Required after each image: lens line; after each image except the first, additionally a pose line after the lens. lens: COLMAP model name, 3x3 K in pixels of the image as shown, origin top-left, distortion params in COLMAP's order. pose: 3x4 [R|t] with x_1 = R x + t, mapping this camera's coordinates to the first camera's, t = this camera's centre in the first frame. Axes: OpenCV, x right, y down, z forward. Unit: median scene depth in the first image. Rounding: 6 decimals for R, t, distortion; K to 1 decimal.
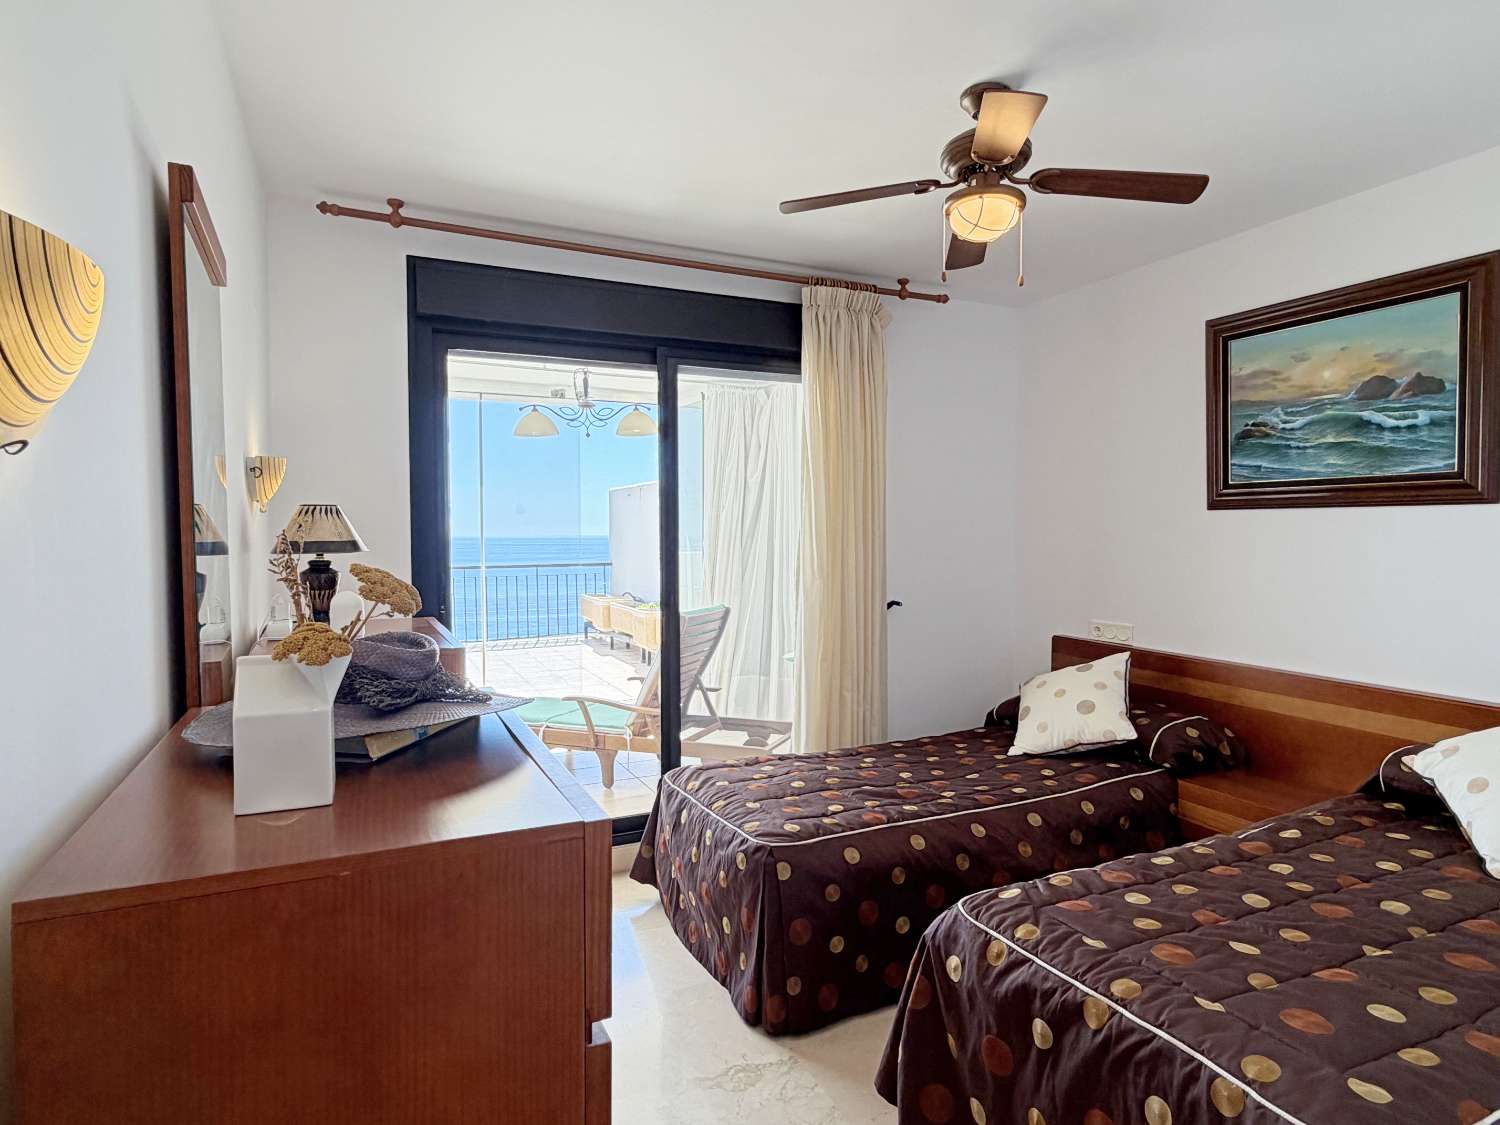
lens RADIAL K [[830.8, 0, 750.0], [0, 830.8, 562.5], [0, 0, 1]] dist [-0.000112, -0.000186]
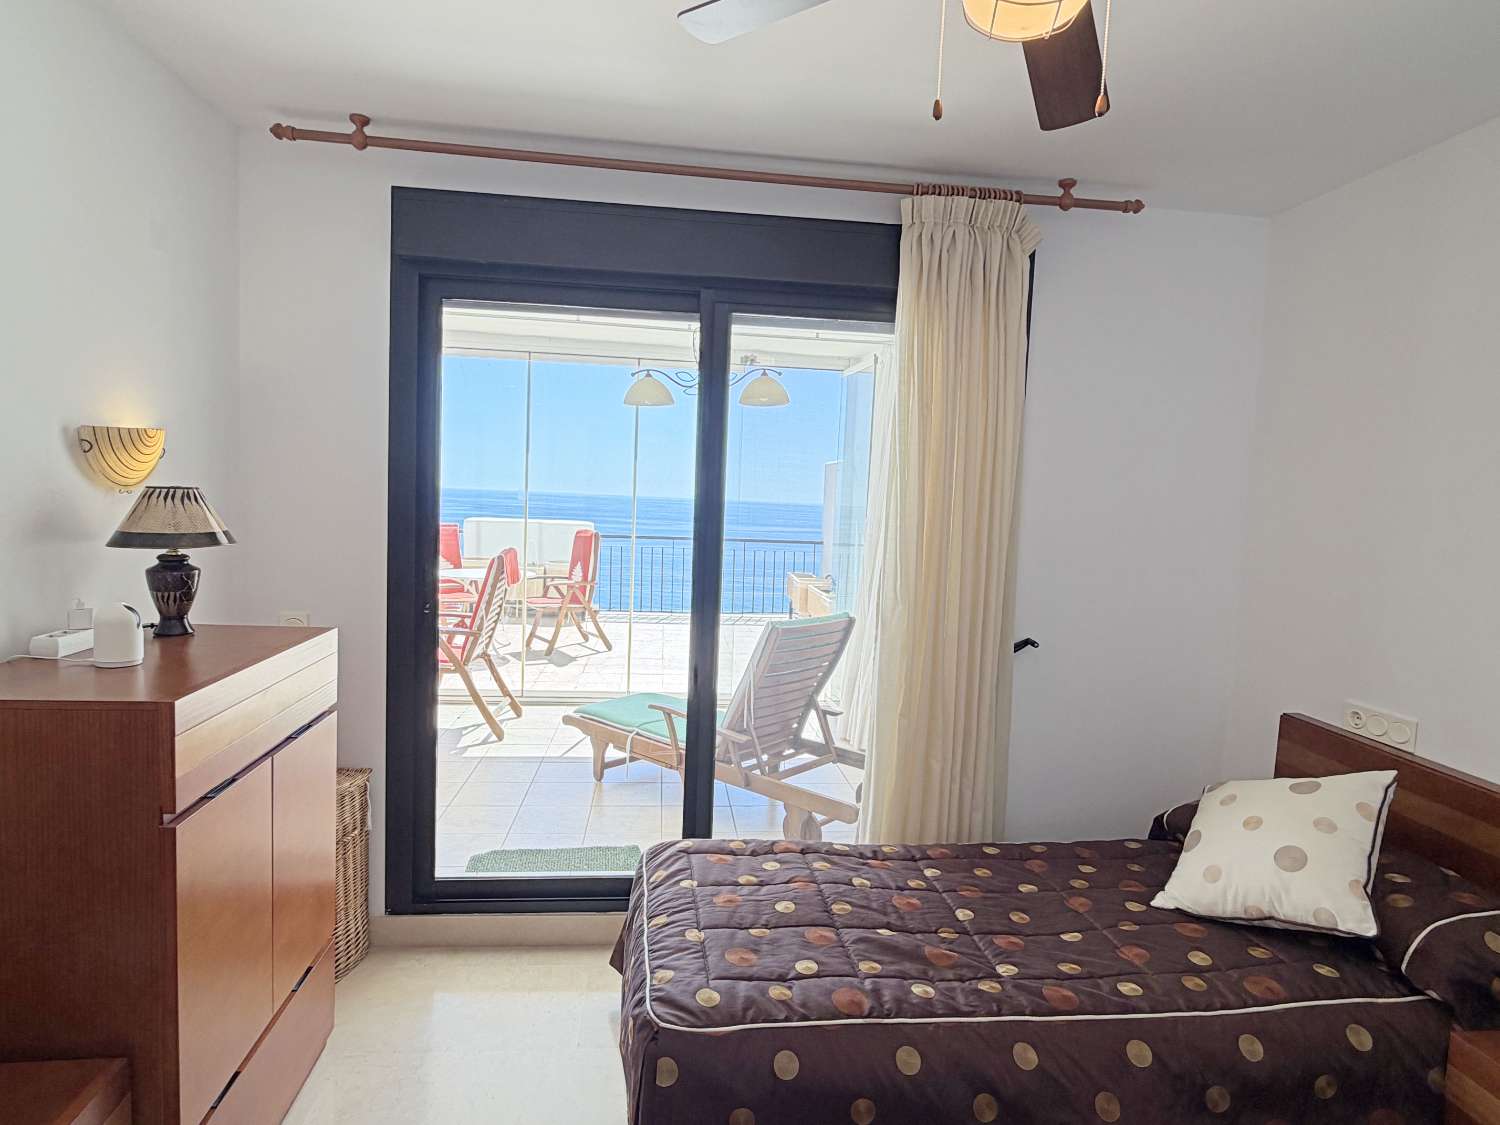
lens RADIAL K [[827.6, 0, 750.0], [0, 827.6, 562.5], [0, 0, 1]] dist [0.001834, 0.000041]
pose [[0.944462, 0.068486, -0.321405, 0.210940], [-0.056919, 0.997352, 0.045262, -0.047740], [0.323654, -0.024454, 0.945859, 0.302840]]
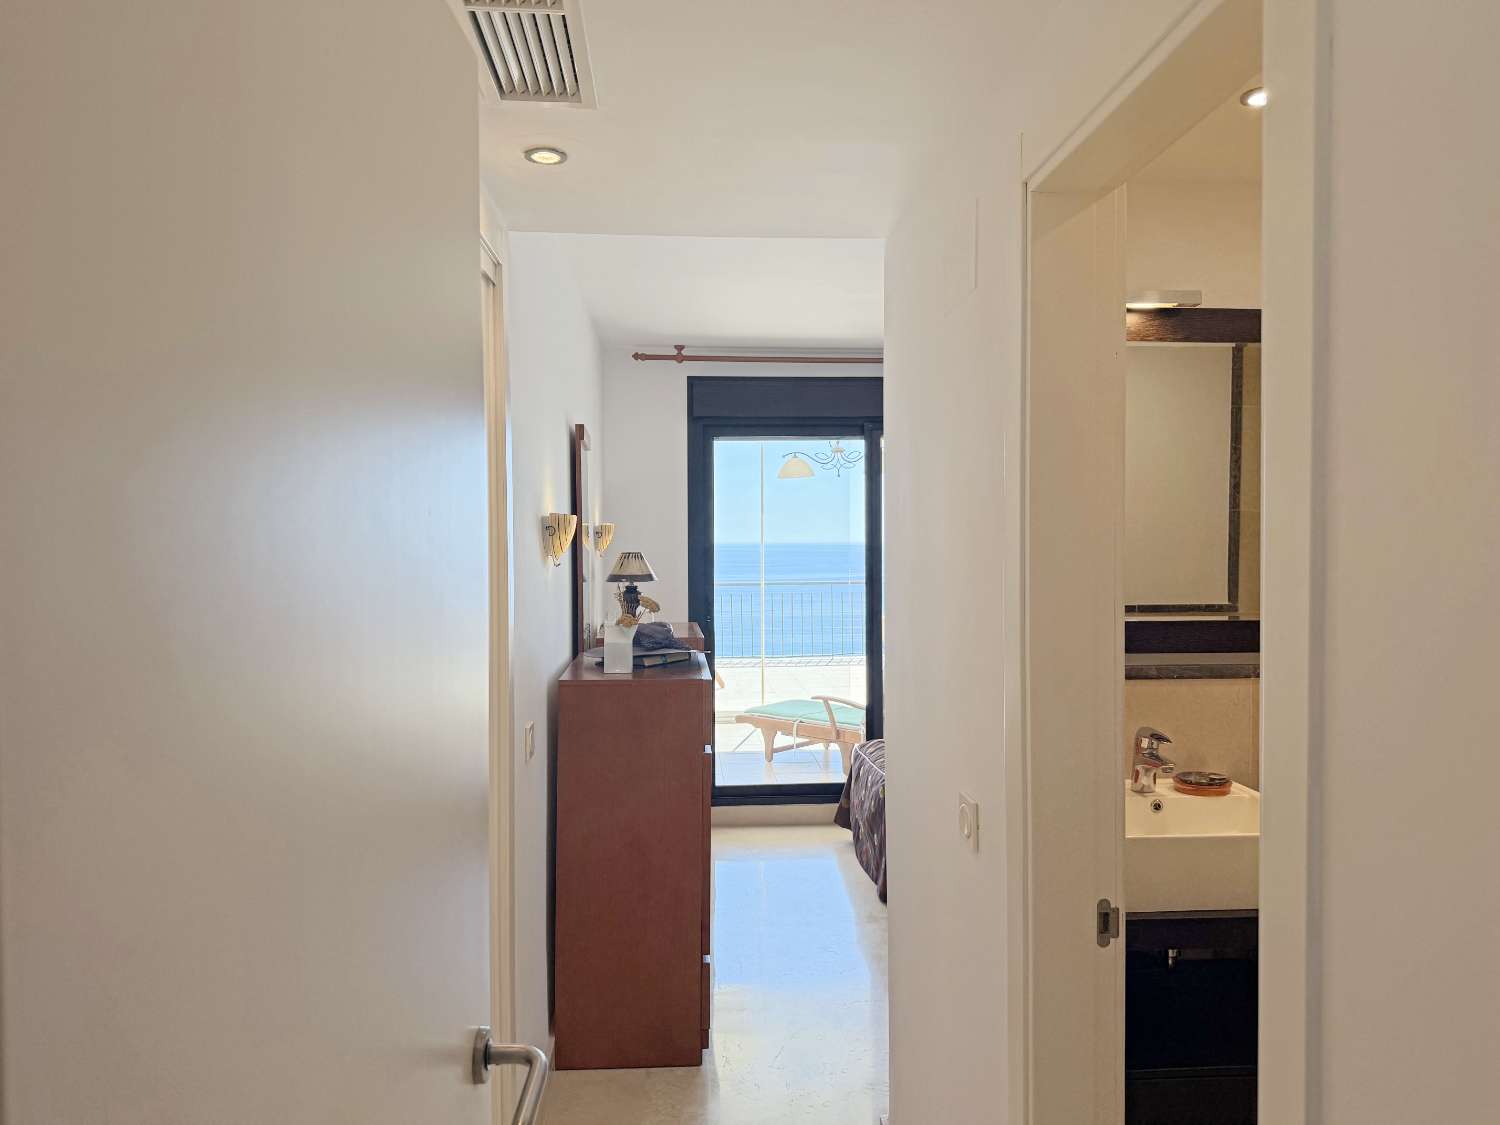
lens RADIAL K [[1052.0, 0, 748.0], [0, 1052.0, 573.3], [0, 0, 1]] dist [0.084569, -0.137578]
pose [[0.931644, 0.011804, -0.363181, 0.348115], [-0.012495, 0.999922, 0.000447, -0.023544], [0.363158, 0.004121, 0.931718, -0.658748]]
